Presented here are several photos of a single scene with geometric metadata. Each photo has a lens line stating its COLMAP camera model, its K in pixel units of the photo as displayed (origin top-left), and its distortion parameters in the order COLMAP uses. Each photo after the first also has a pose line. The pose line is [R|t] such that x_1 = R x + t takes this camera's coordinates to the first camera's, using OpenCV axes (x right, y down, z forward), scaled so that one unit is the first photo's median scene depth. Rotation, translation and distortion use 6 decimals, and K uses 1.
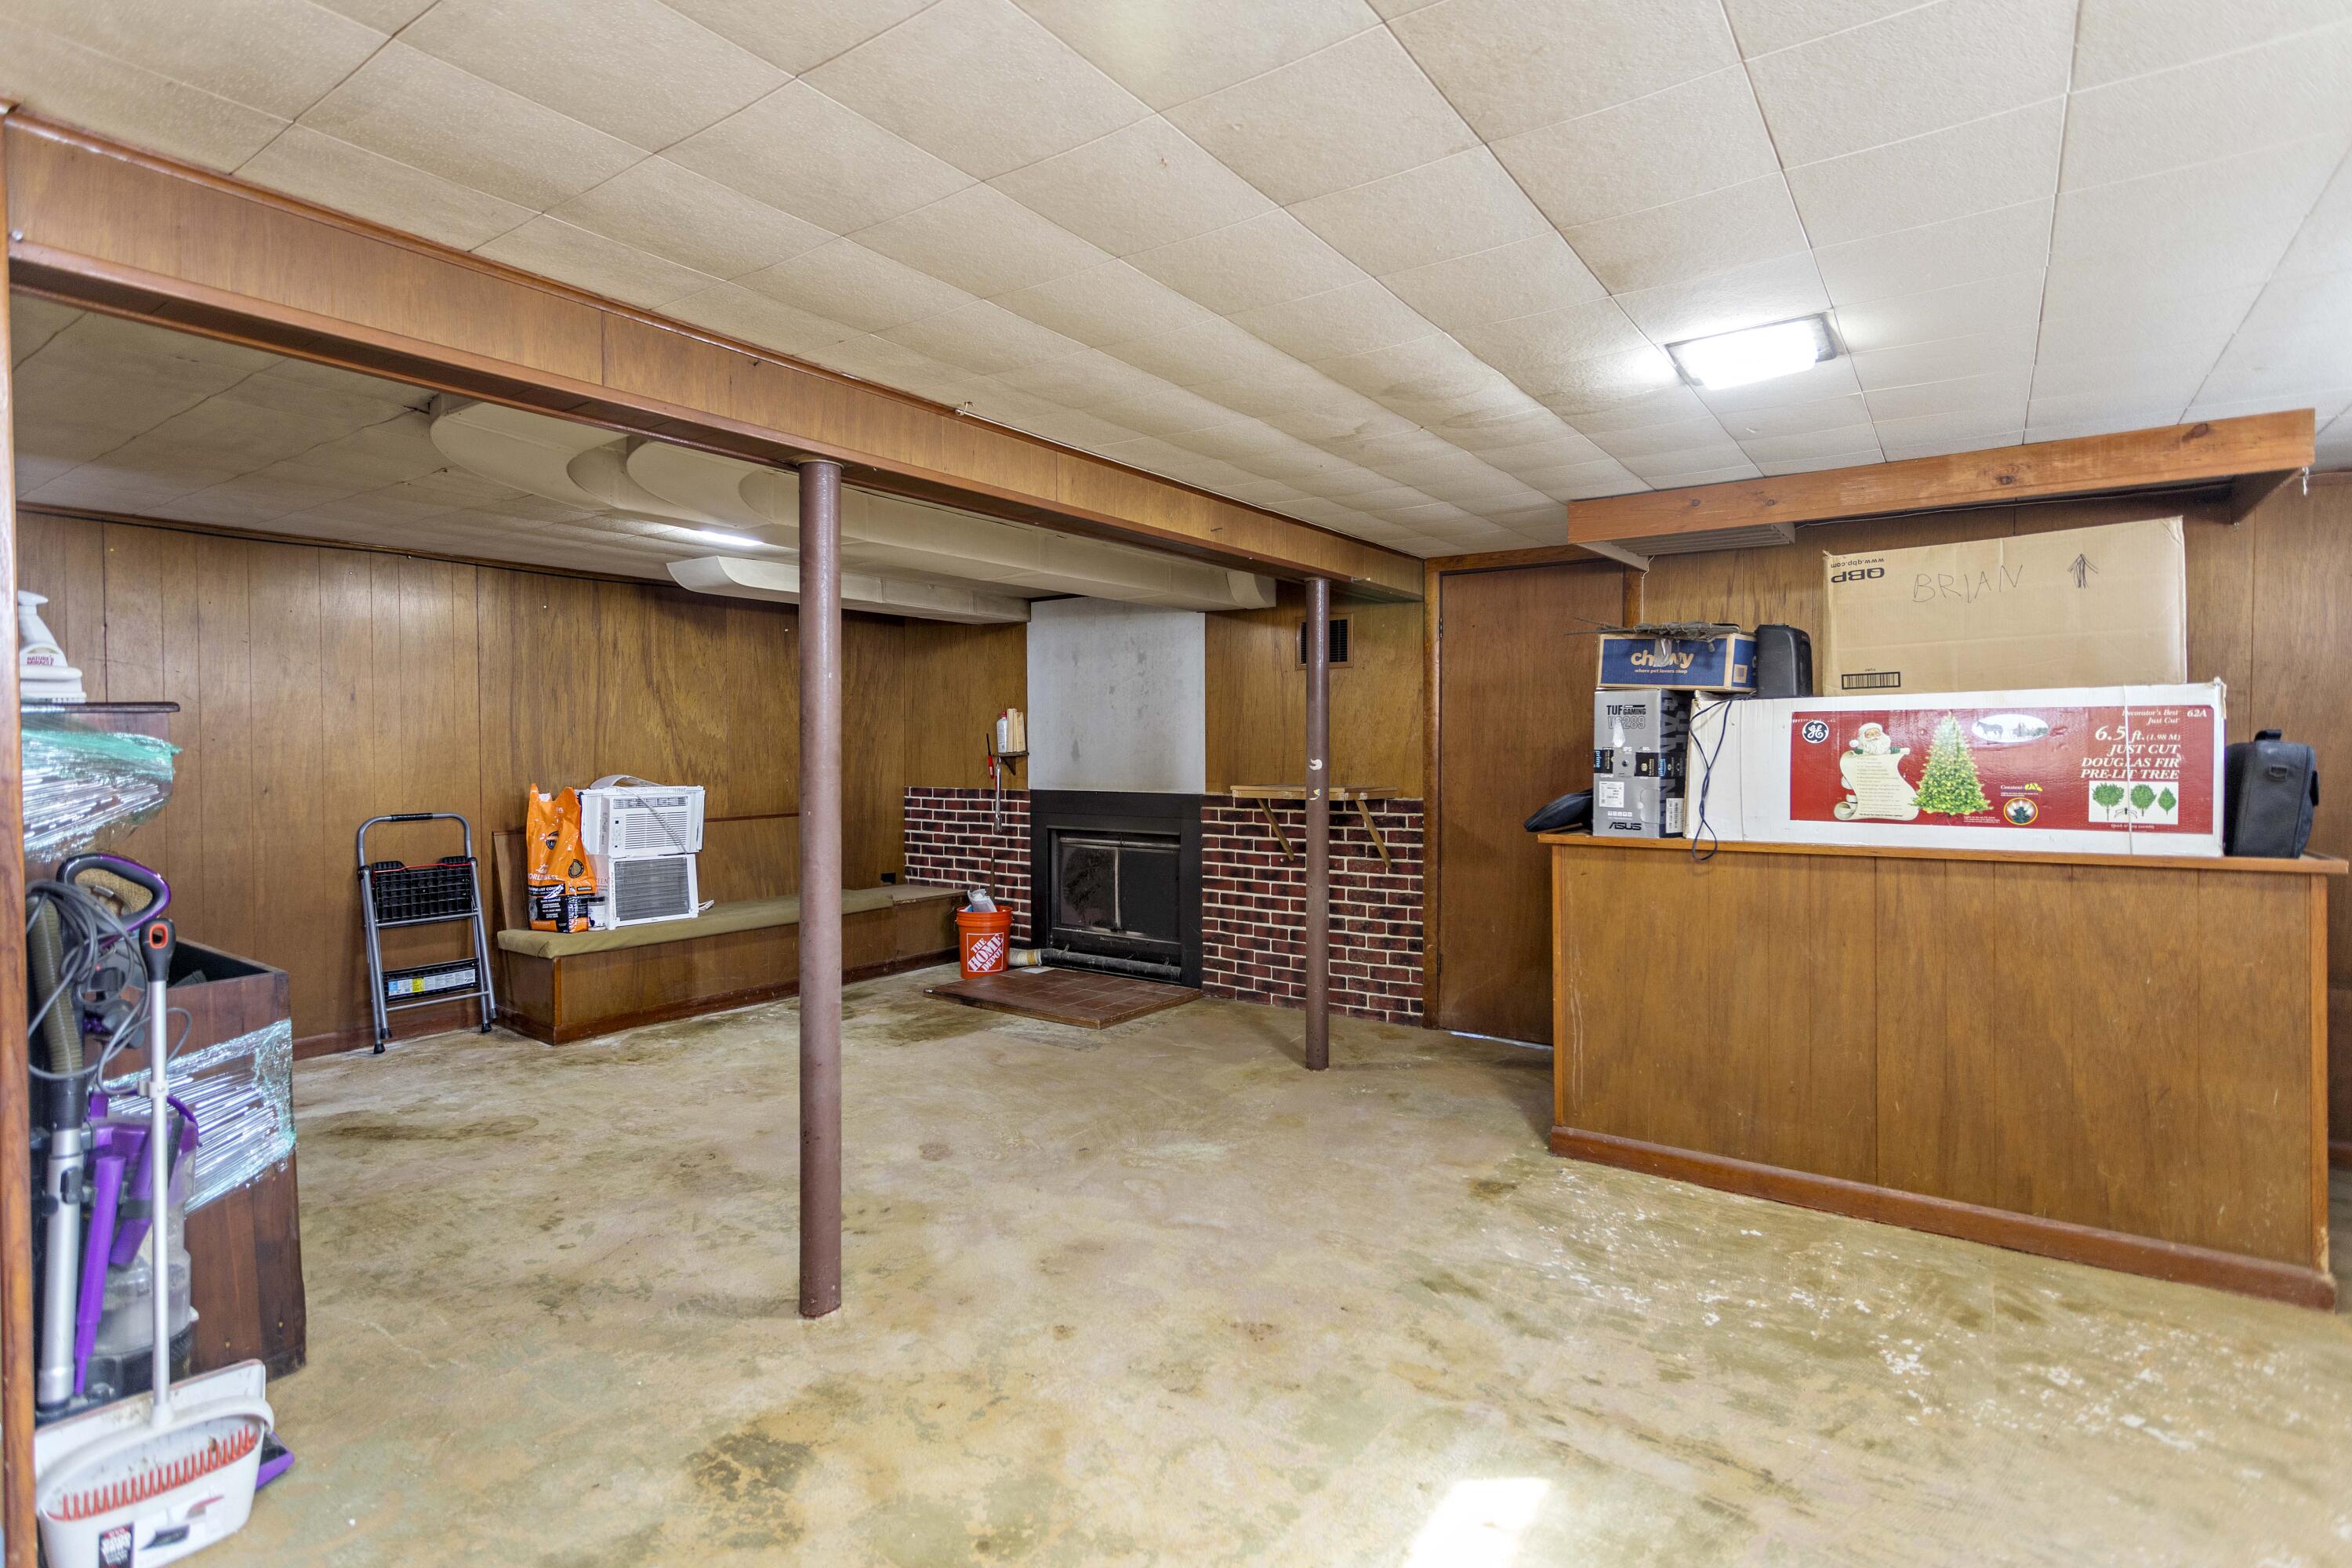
lens RADIAL K [[1113.4, 0, 1175.7], [0, 1113.4, 757.9], [0, 0, 1]] dist [0.002147, 0.000910]
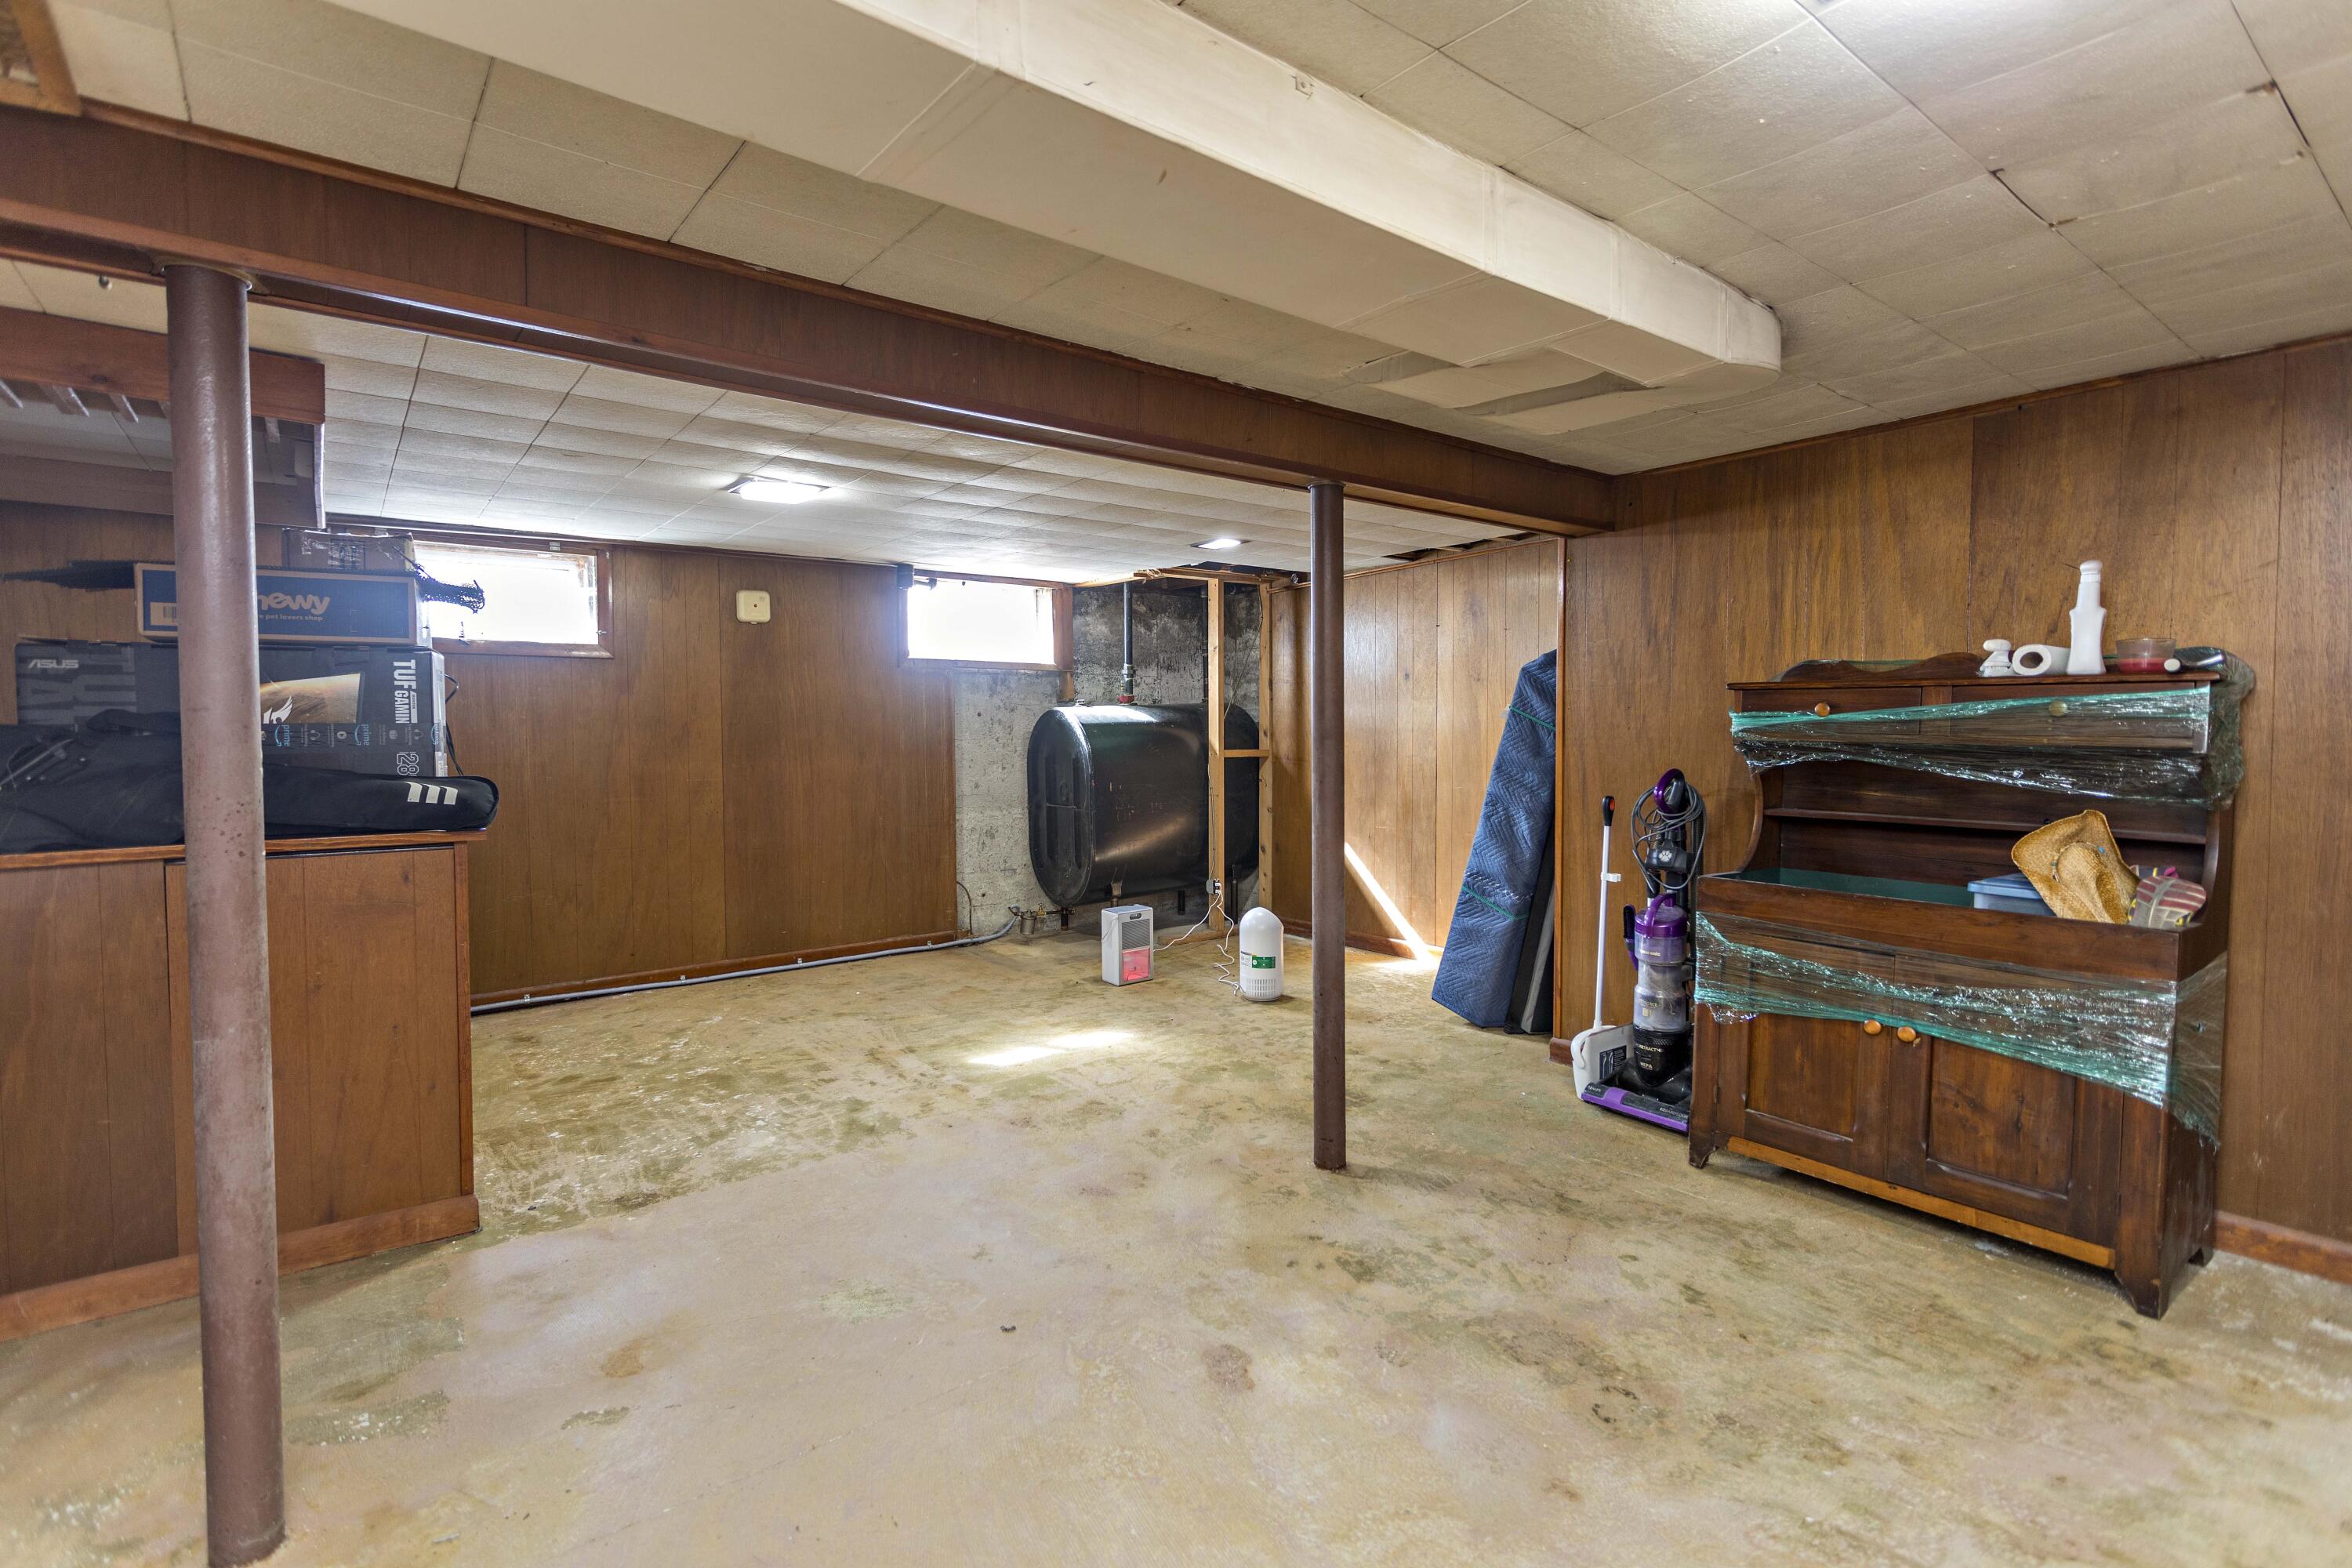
lens RADIAL K [[1113.4, 0, 1175.7], [0, 1113.4, 757.9], [0, 0, 1]] dist [0.002147, 0.000910]
pose [[-0.957208, -0.005044, 0.289357, -0.384946], [0.008518, 0.998924, 0.045591, -0.014173], [-0.289276, 0.046105, -0.956135, 1.669756]]
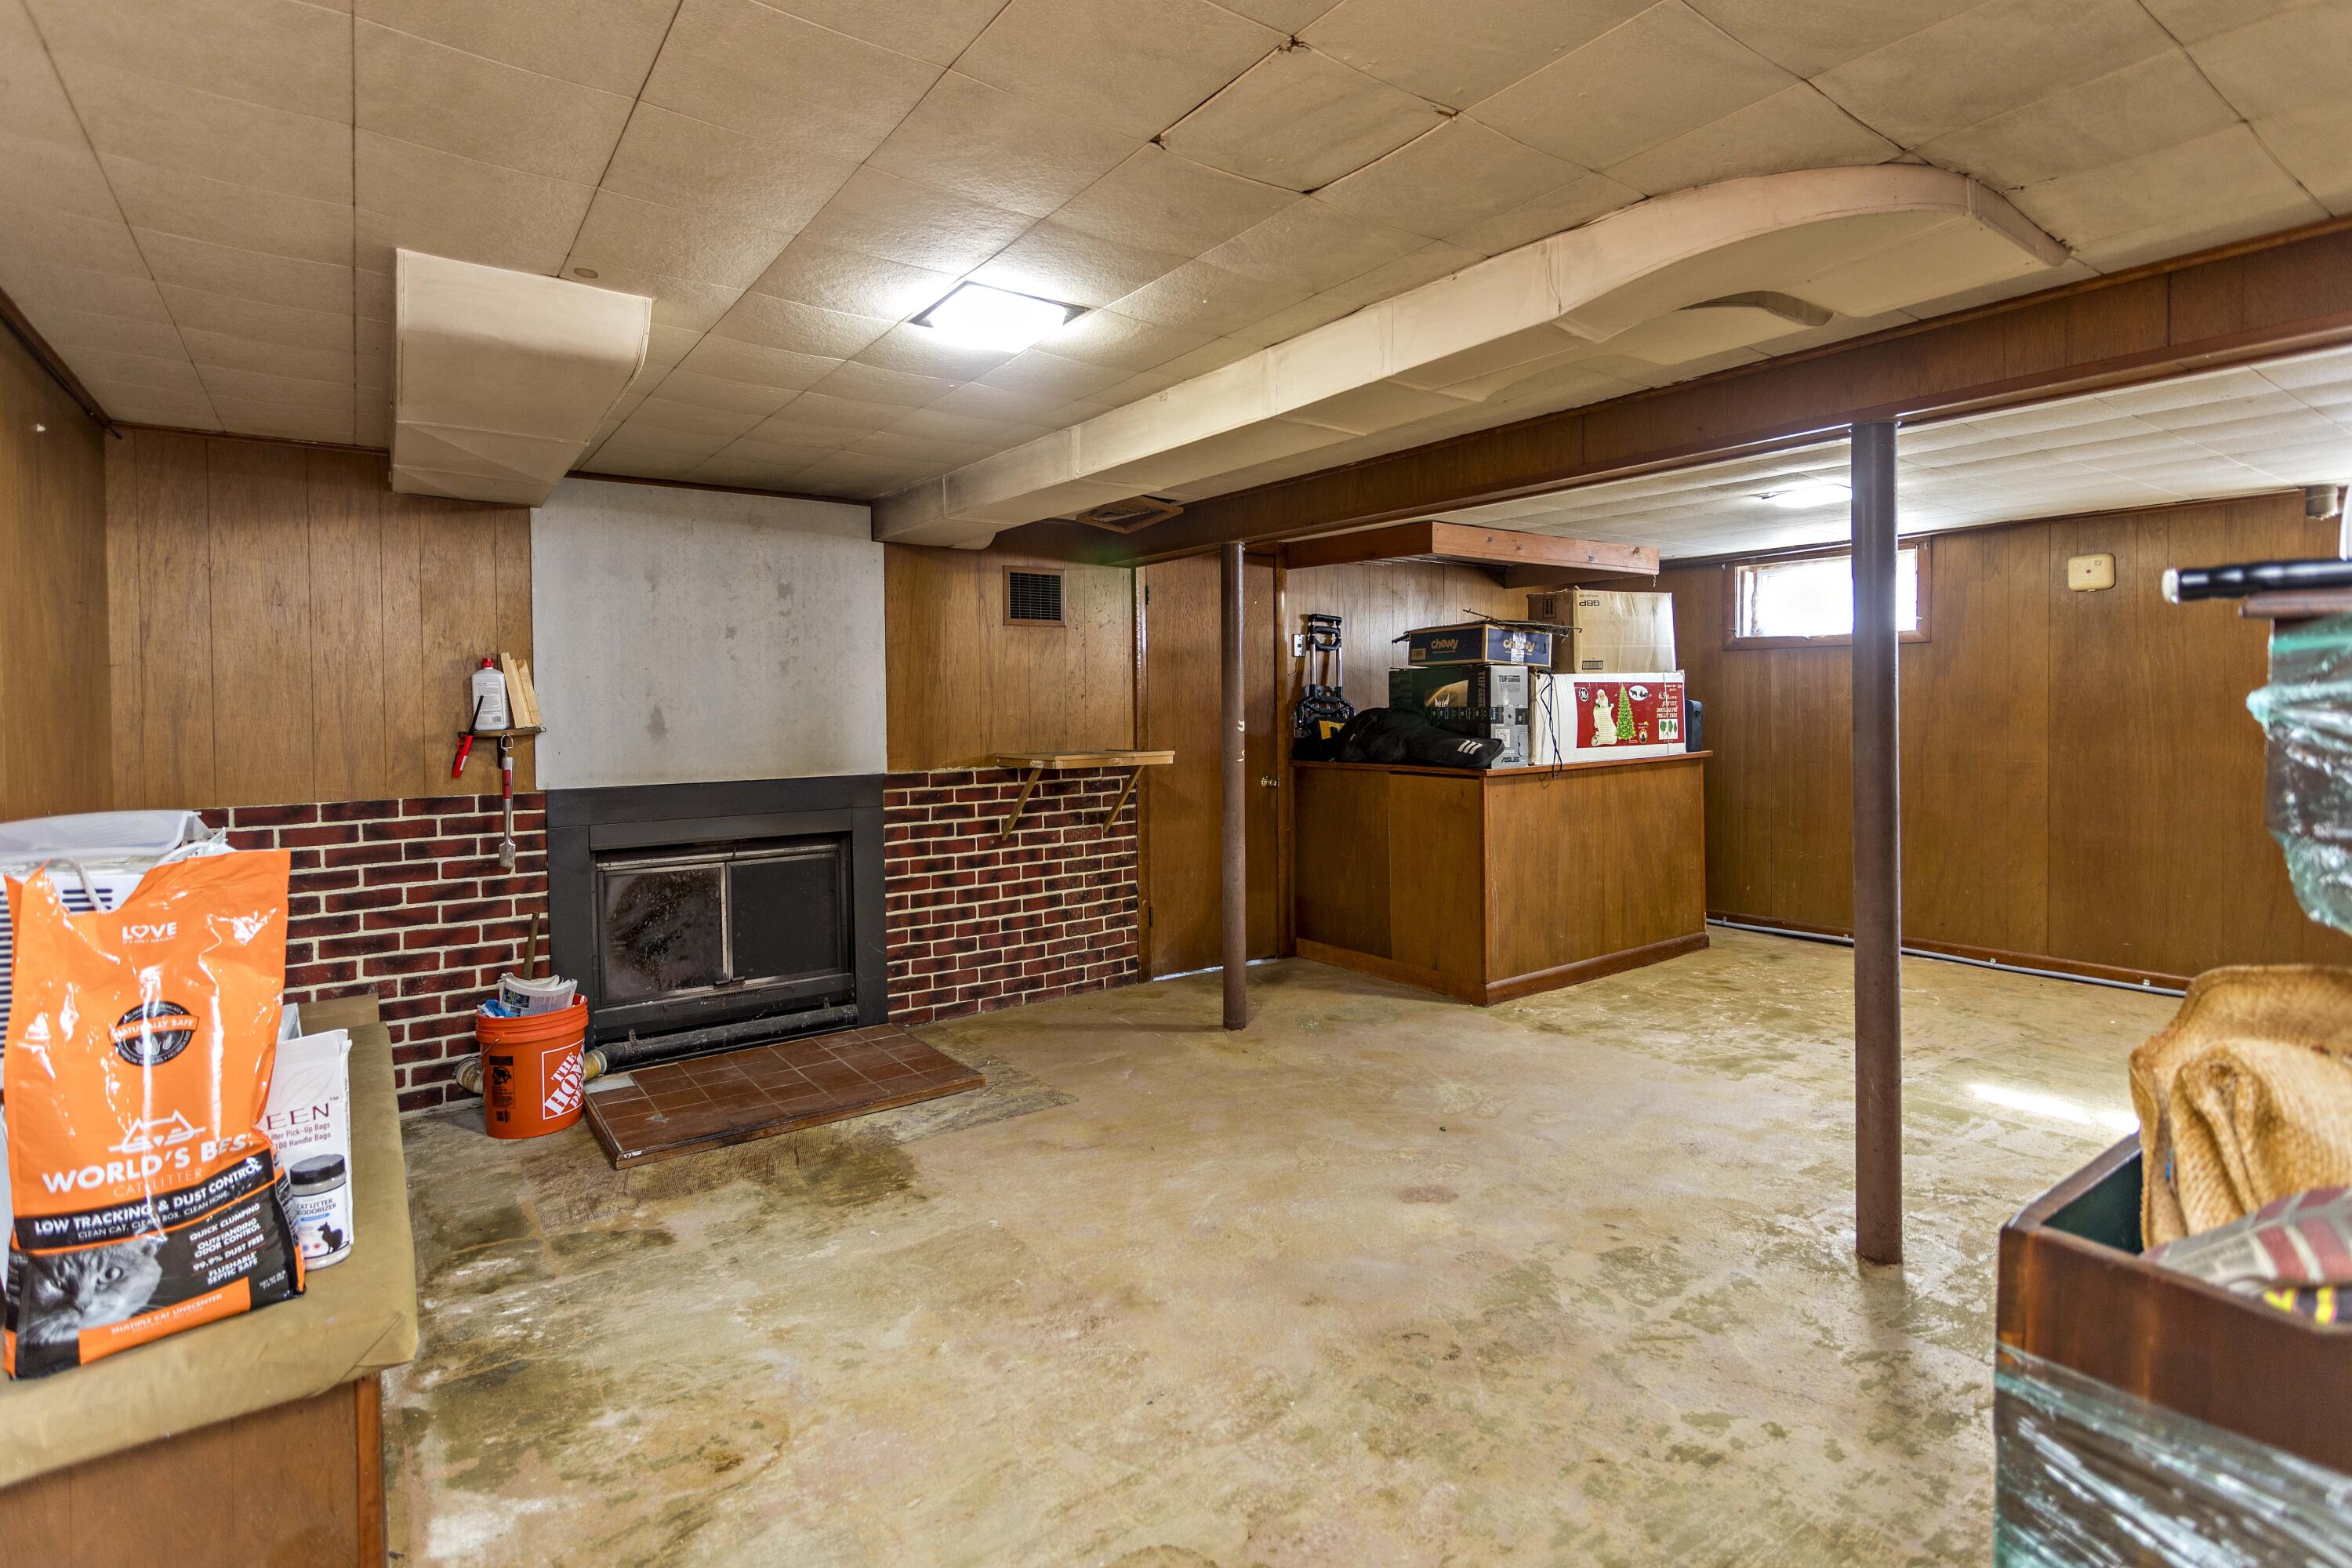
lens RADIAL K [[1125.5, 0, 1155.4], [0, 1125.5, 714.2], [0, 0, 1]] dist [0.001415, 0.000891]
pose [[0.336703, -0.009850, 0.941559, -1.127584], [0.022865, 0.999736, 0.002282, -0.011543], [-0.941333, 0.020760, 0.336839, 0.949479]]
